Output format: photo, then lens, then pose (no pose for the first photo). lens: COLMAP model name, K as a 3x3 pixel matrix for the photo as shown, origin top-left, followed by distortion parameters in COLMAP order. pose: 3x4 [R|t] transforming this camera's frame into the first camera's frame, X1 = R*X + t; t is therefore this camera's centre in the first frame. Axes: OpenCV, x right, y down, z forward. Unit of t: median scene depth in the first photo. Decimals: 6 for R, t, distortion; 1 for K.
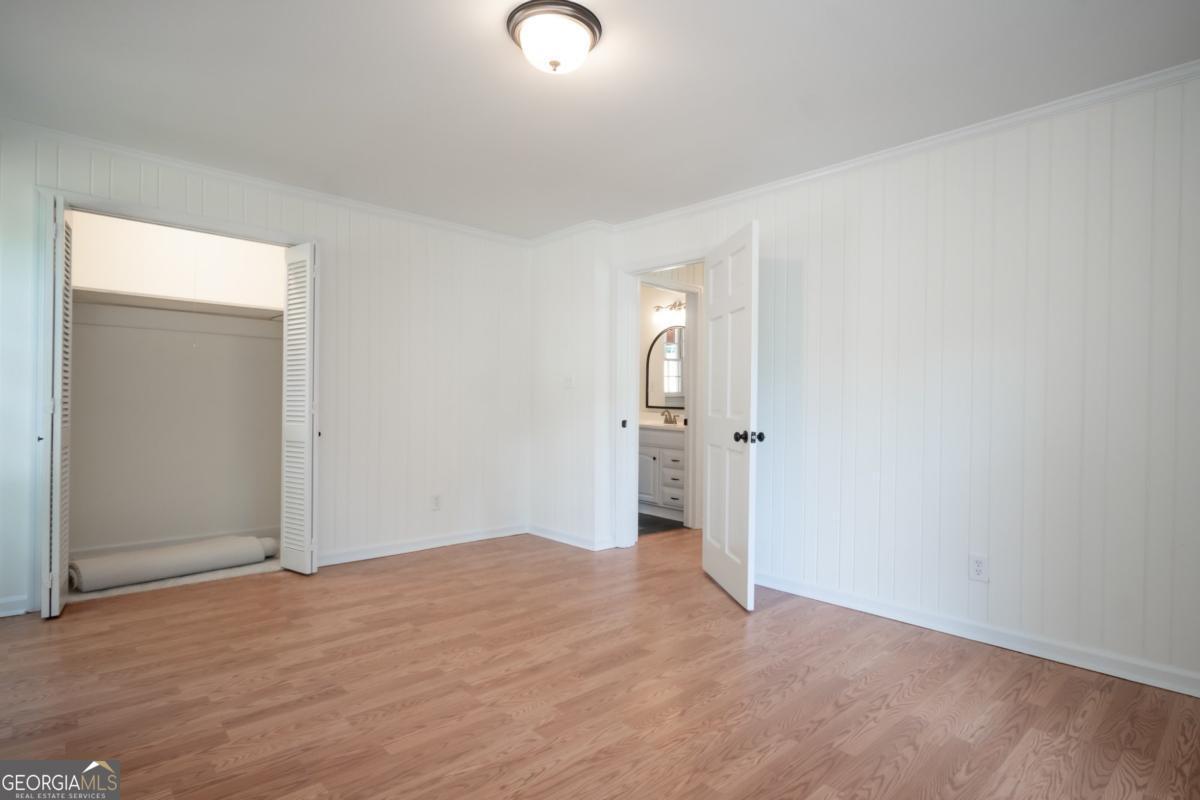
lens RADIAL K [[621.6, 0, 599.4], [0, 621.6, 398.7], [0, 0, 1]] dist [-0.004975, -0.000963]
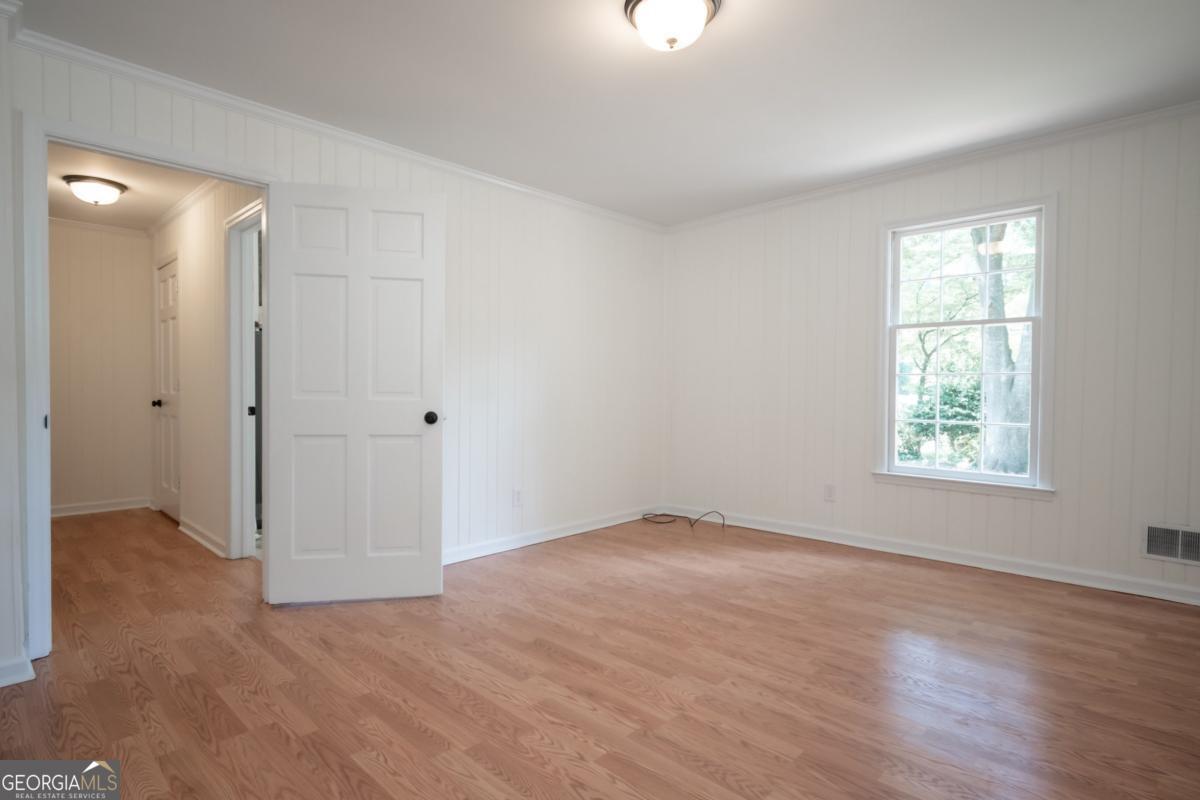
lens RADIAL K [[621.6, 0, 600.4], [0, 621.6, 396.1], [0, 0, 1]] dist [-0.004975, -0.000963]
pose [[-0.059392, -0.028726, 0.997821, -0.983766], [-0.006531, 0.999576, 0.028388, -0.001574], [-0.998213, -0.004831, -0.059554, 1.071605]]
